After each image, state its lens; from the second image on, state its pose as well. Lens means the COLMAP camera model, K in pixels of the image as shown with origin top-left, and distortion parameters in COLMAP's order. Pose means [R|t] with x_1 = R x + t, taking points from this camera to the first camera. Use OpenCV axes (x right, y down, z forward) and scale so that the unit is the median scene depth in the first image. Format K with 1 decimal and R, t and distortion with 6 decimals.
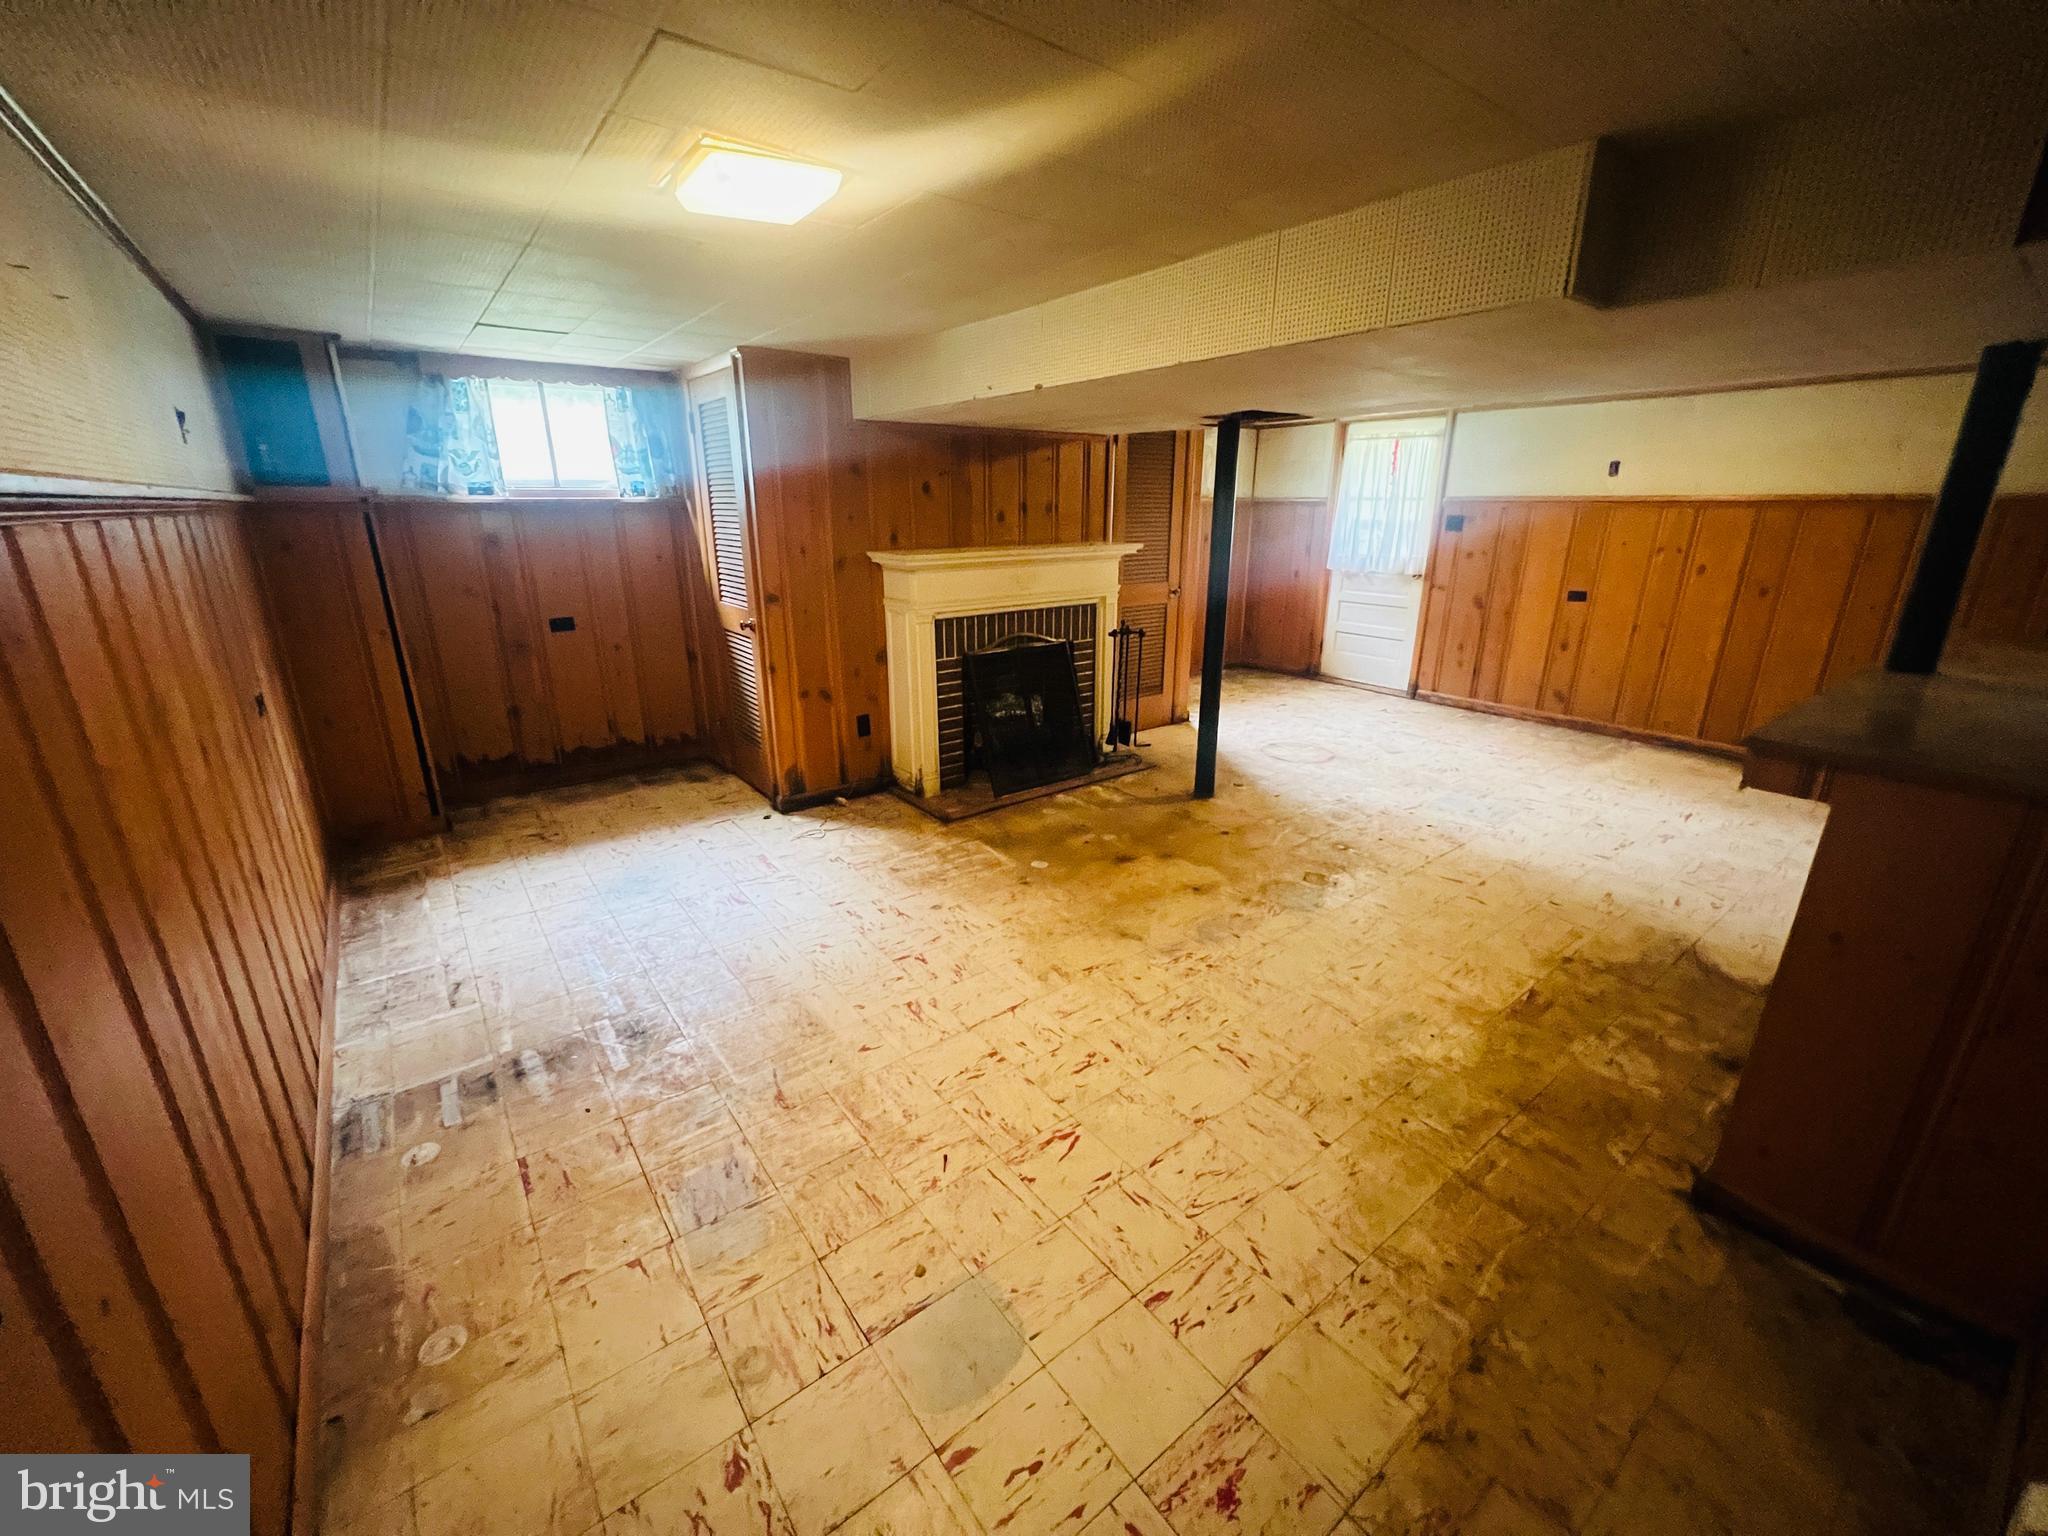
lens RADIAL K [[824.9, 0, 1024.9], [0, 824.9, 765.8], [0, 0, 1]] dist [-0.001197, 0.001251]
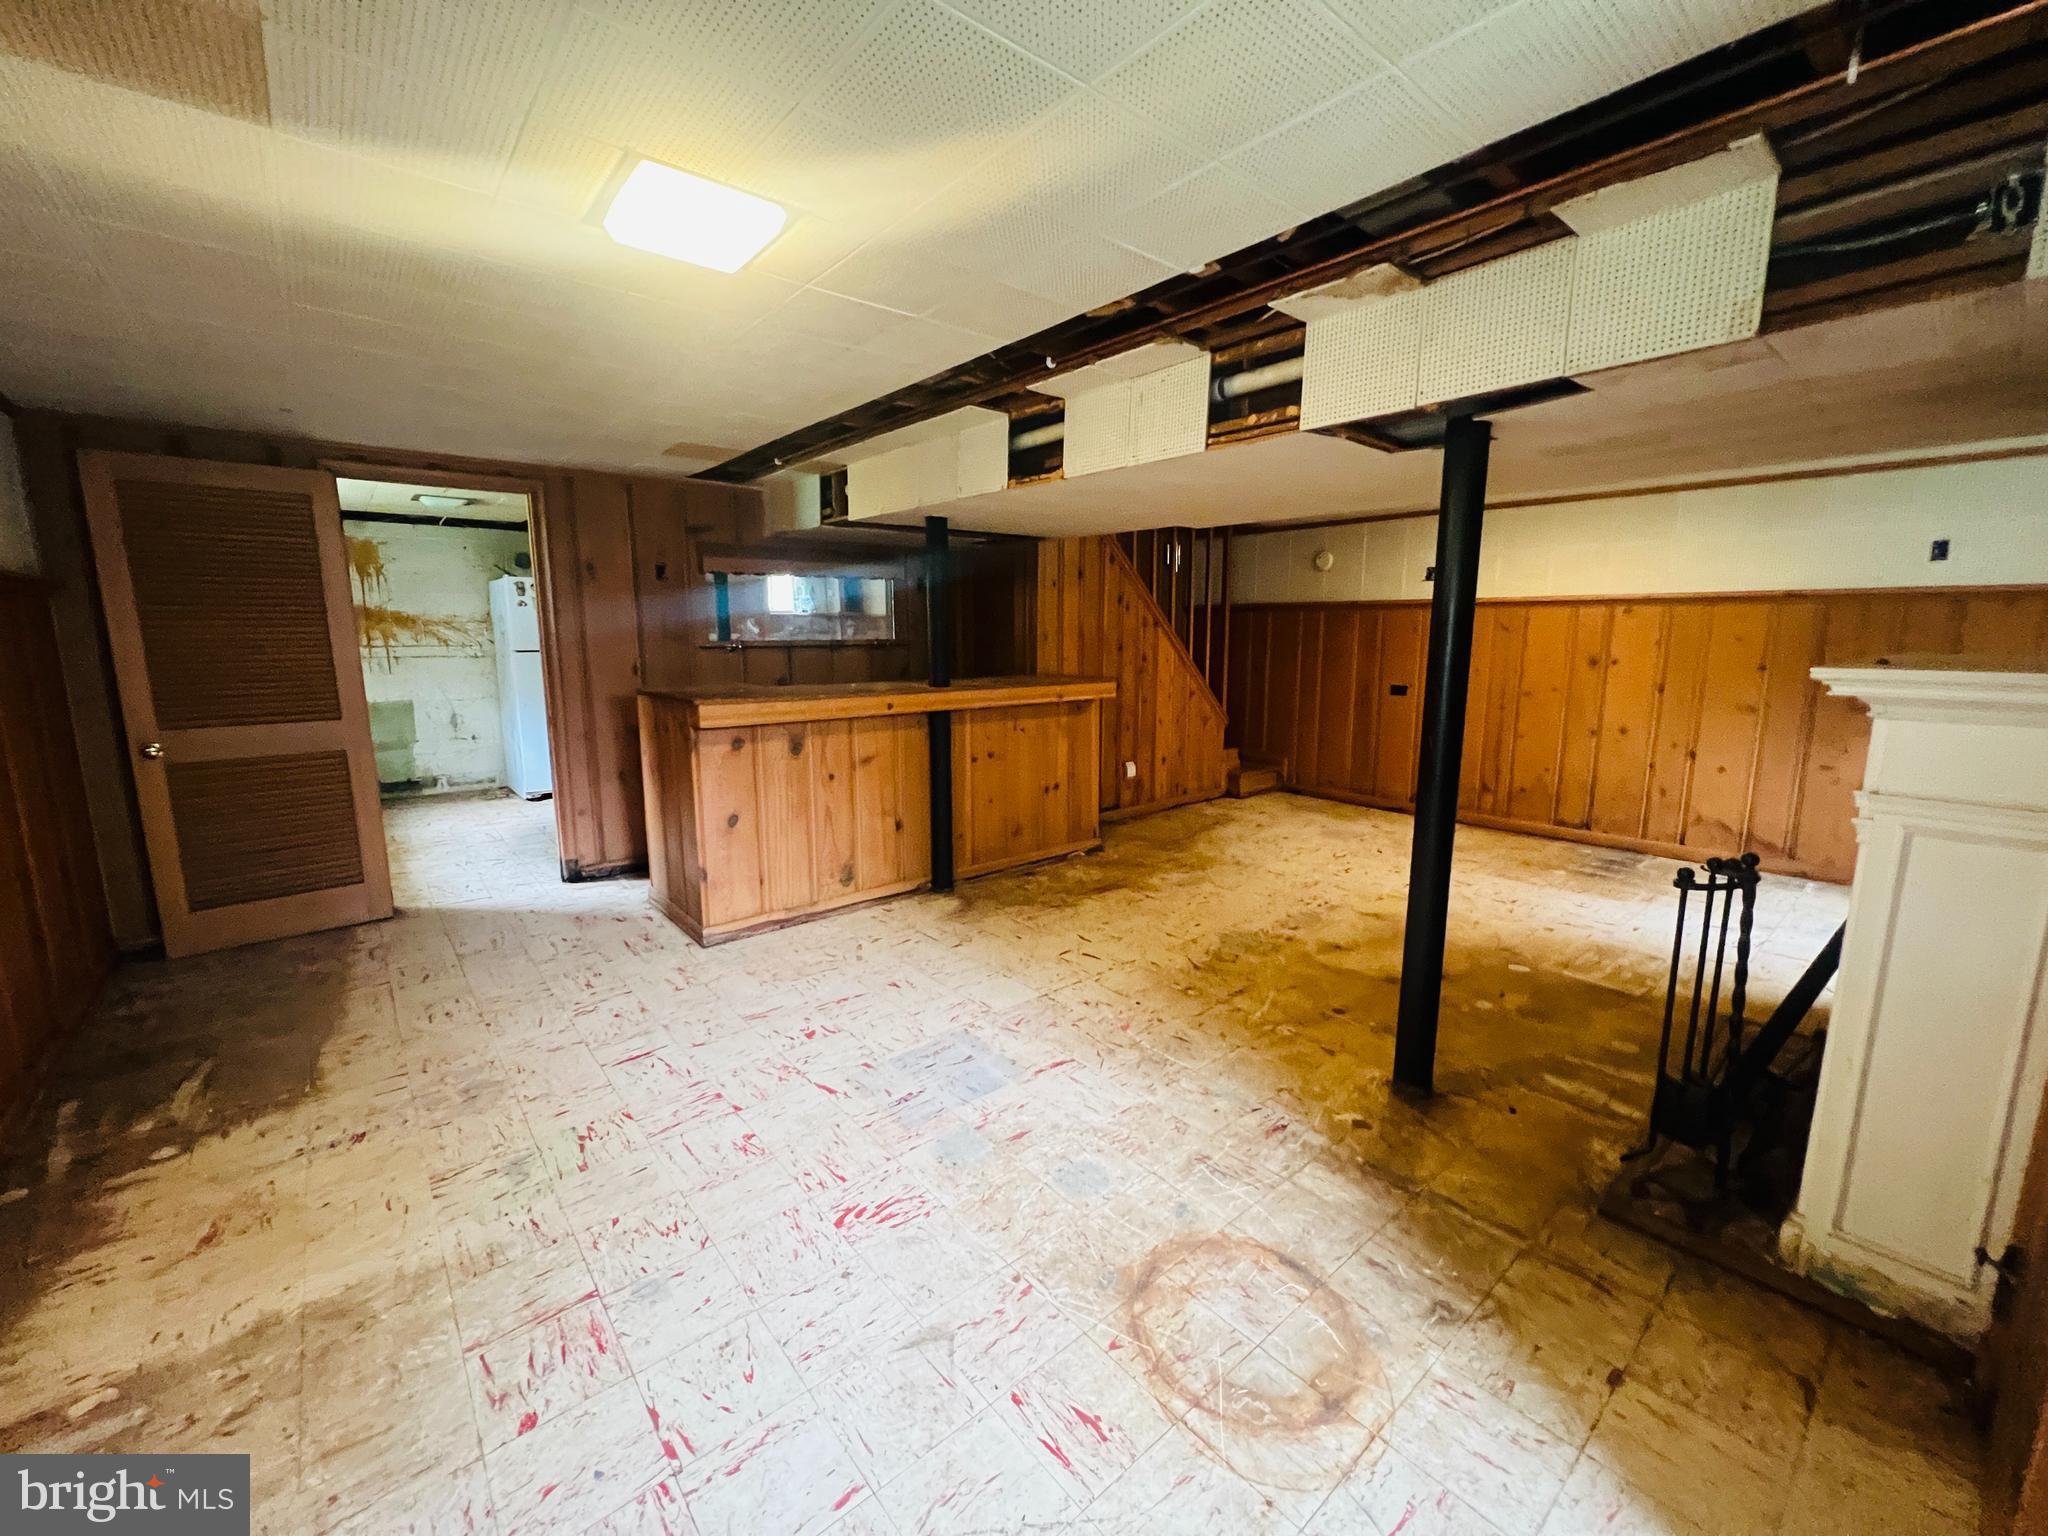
lens RADIAL K [[824.9, 0, 1021.9], [0, 824.9, 763.4], [0, 0, 1]] dist [-0.001197, 0.001251]
pose [[-0.998962, 0.007159, -0.044987, 0.614945], [-0.014185, 0.889586, 0.456548, -0.499405], [0.043288, 0.456712, -0.888561, 1.694149]]
